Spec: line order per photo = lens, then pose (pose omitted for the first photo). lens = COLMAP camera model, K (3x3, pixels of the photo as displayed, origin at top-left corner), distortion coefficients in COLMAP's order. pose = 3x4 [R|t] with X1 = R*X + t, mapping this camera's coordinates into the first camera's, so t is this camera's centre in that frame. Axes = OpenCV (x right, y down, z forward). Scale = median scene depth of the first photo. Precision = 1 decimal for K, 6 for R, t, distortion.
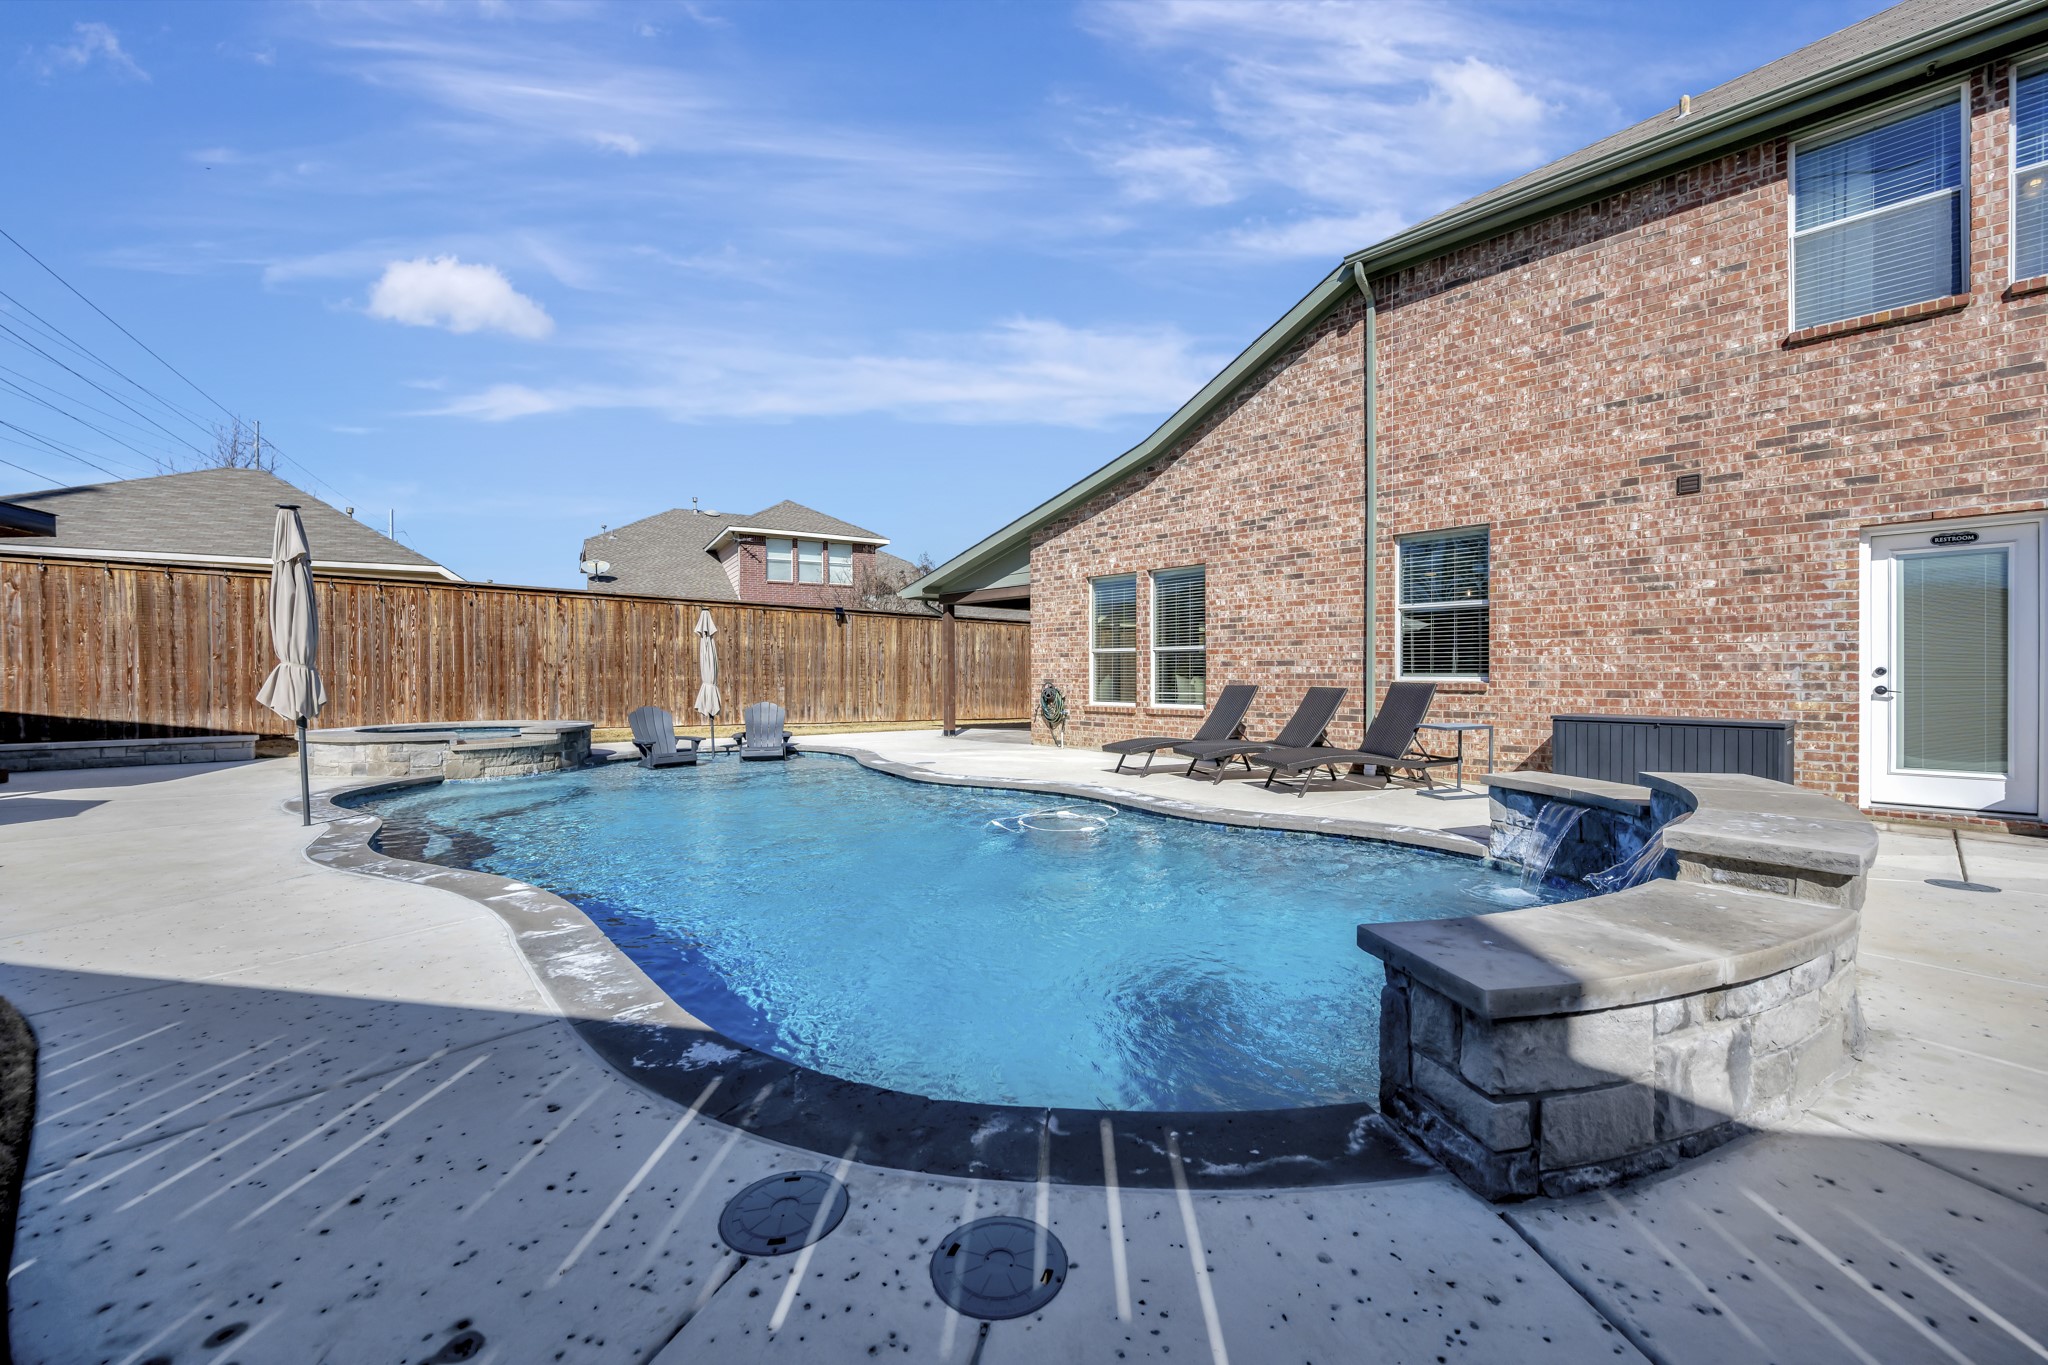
lens RADIAL K [[809.2, 0, 1009.1], [0, 809.2, 671.8], [0, 0, 1]] dist [-0.000486, 0.000201]
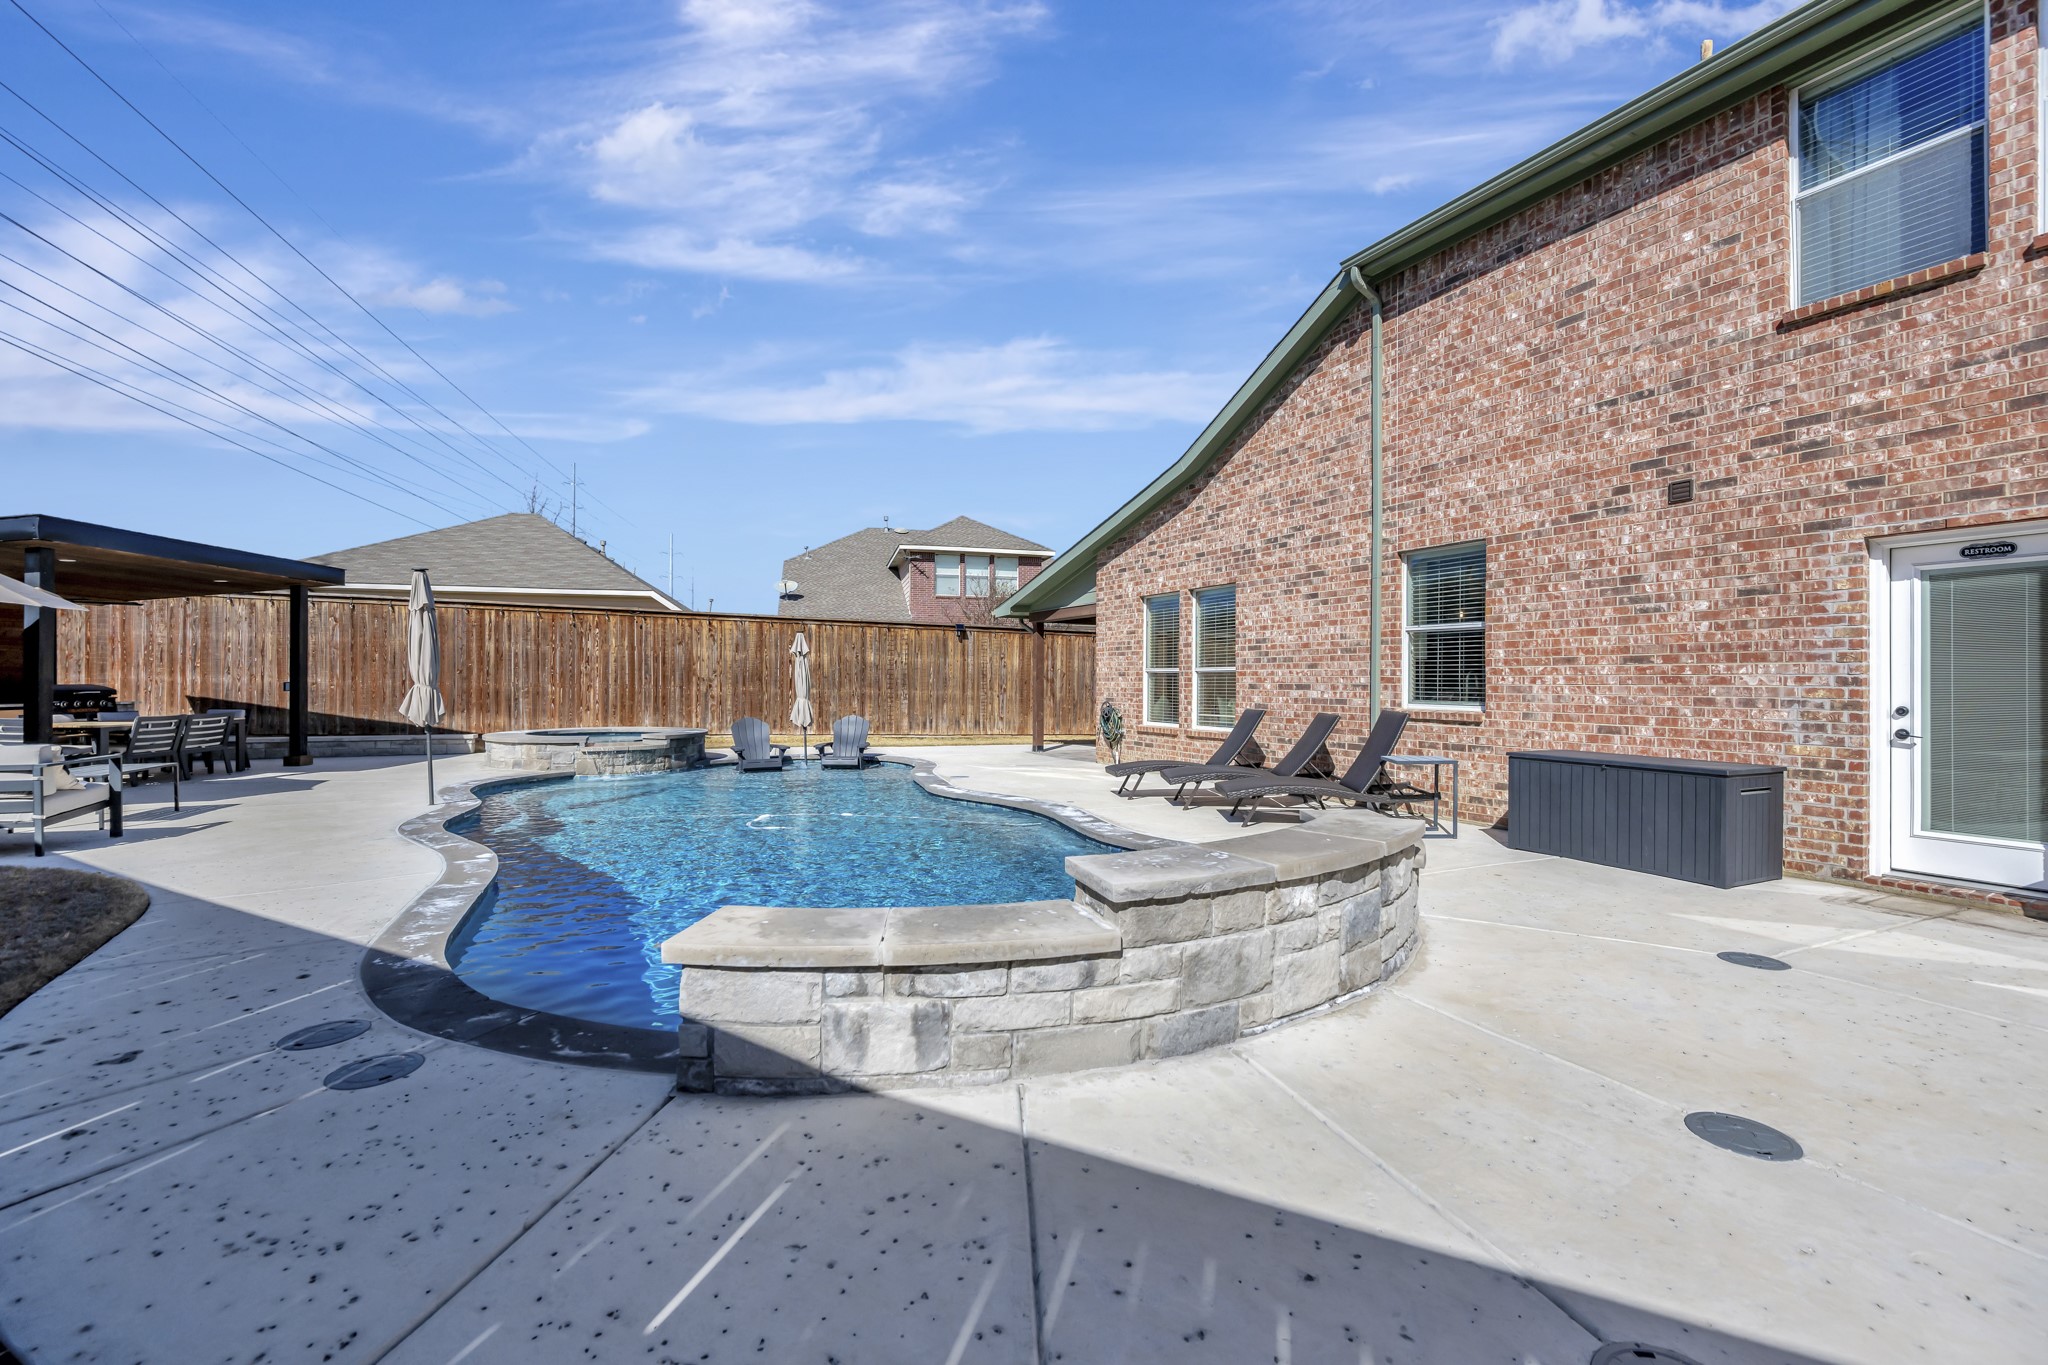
lens RADIAL K [[809.2, 0, 931.7], [0, 809.2, 675.7], [0, 0, 1]] dist [-0.000486, 0.000201]
pose [[0.959828, 0.004727, -0.280551, 0.241344], [-0.007791, 0.999922, -0.009809, -0.014281], [0.280483, 0.011601, 0.959789, -0.047852]]
